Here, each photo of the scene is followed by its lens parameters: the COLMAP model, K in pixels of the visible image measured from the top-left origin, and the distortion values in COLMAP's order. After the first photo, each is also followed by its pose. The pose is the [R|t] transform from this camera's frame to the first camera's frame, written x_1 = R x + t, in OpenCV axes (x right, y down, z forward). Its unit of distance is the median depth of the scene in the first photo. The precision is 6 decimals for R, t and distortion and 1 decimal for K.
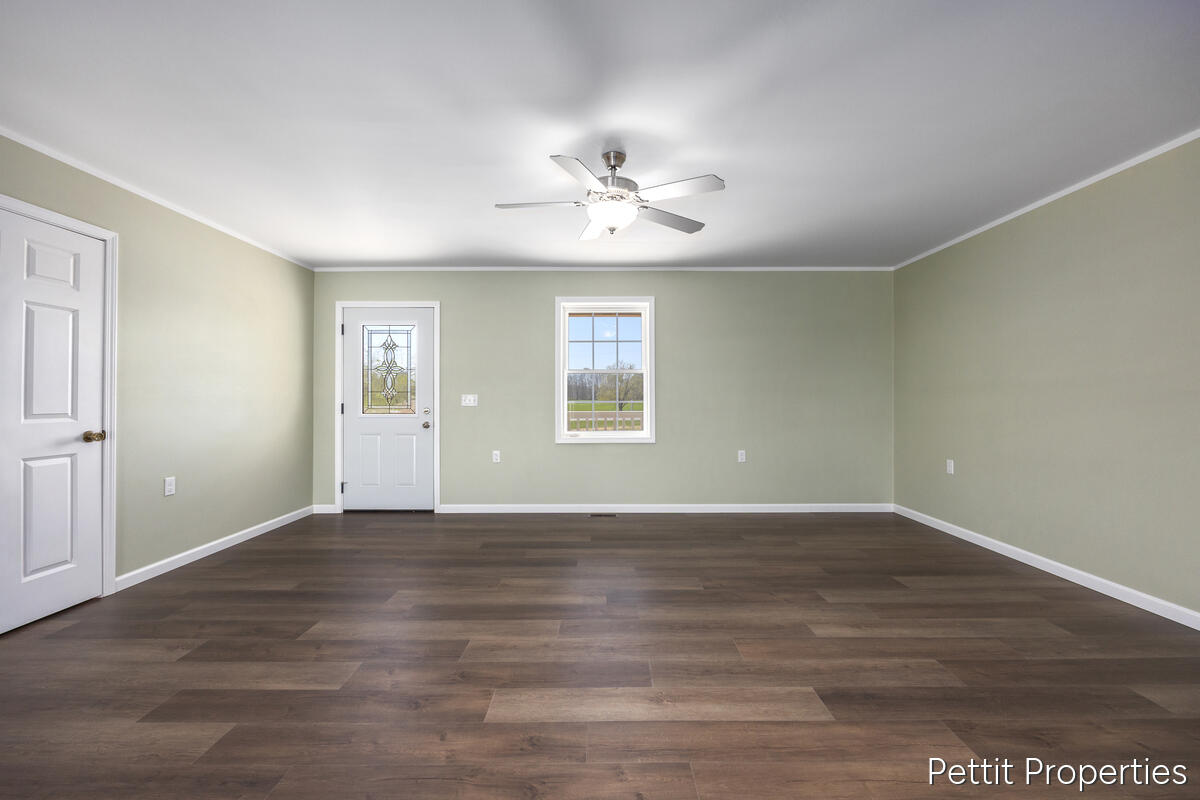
lens RADIAL K [[480.6, 0, 608.8], [0, 480.6, 396.2], [0, 0, 1]] dist [0.002179, -0.000390]
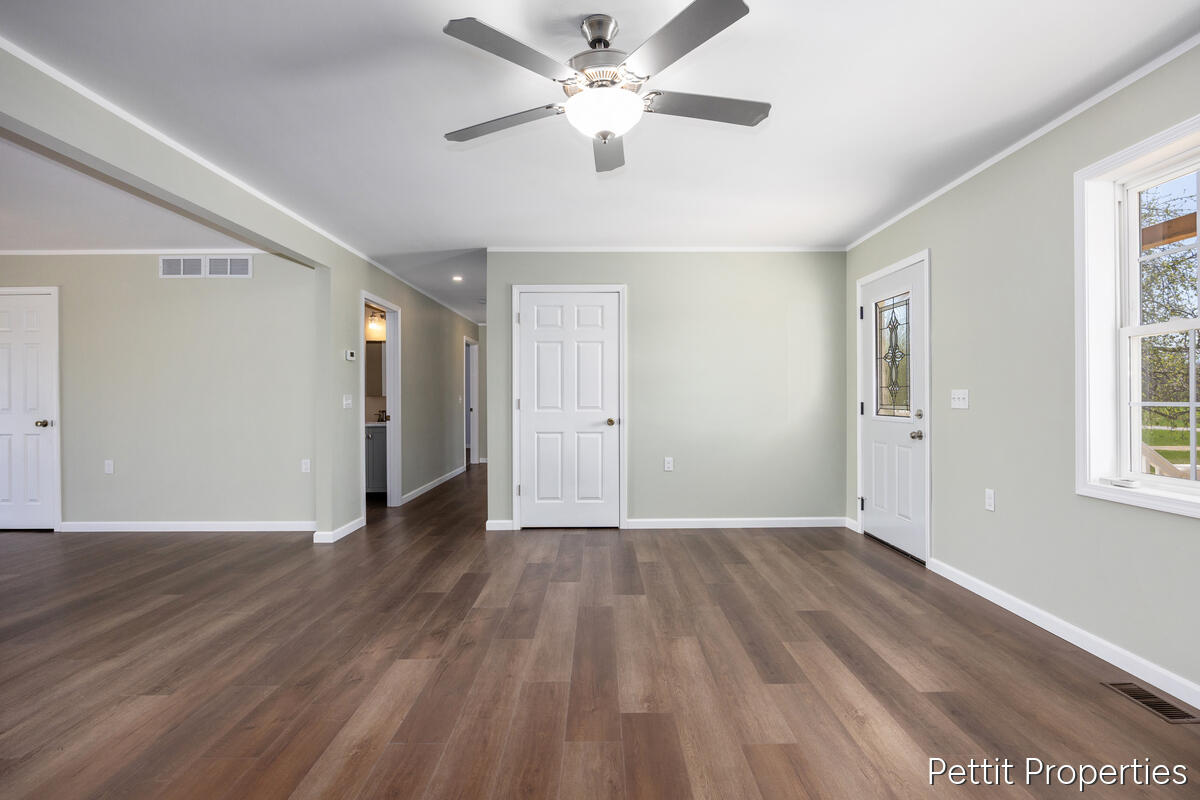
lens RADIAL K [[578.2, 0, 604.3], [0, 578.2, 403.0], [0, 0, 1]] dist [-0.009544, 0.000067]
pose [[-0.006670, 0.011598, -0.999910, 0.691456], [0.009522, 0.999888, 0.011534, 0.001186], [0.999932, -0.009444, -0.006780, 0.881522]]
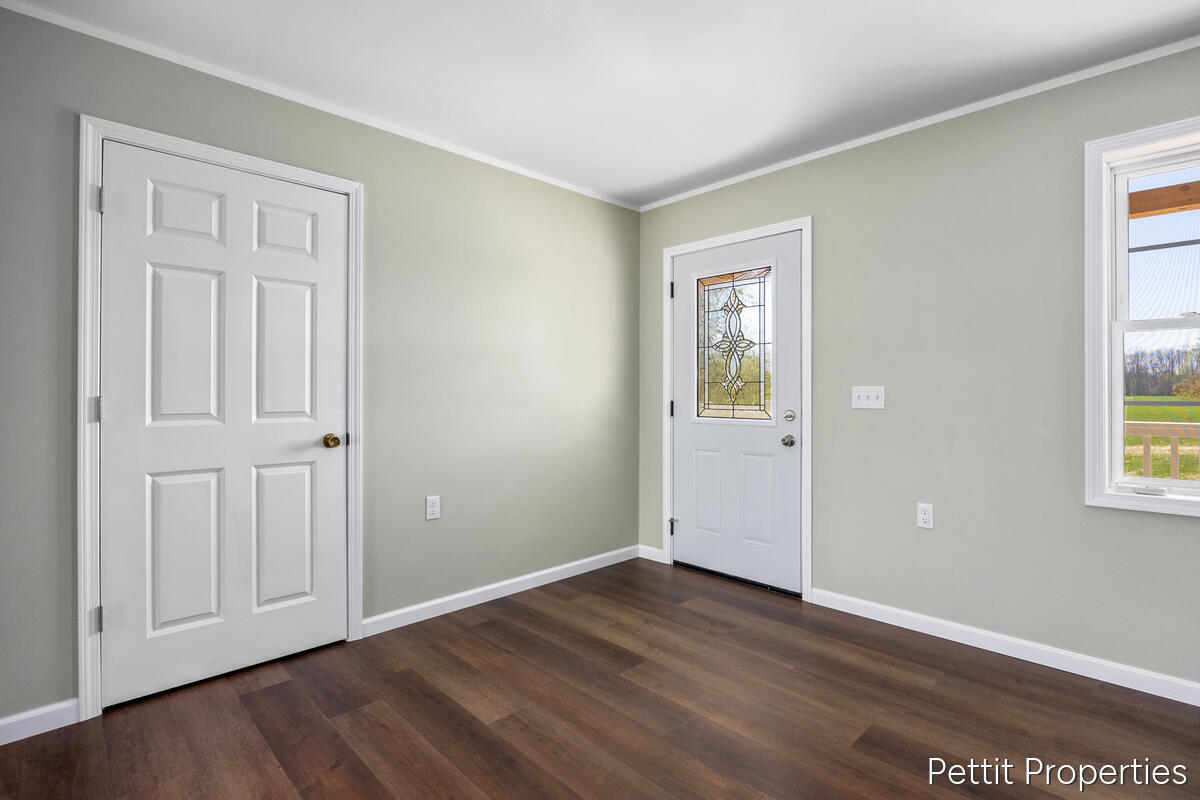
lens RADIAL K [[578.2, 0, 601.0], [0, 578.2, 393.9], [0, 0, 1]] dist [-0.009544, 0.000067]
pose [[0.687943, 0.003275, -0.725757, -0.063945], [0.002192, 0.999976, 0.006590, 0.000335], [0.725761, -0.006124, 0.687919, 0.592083]]
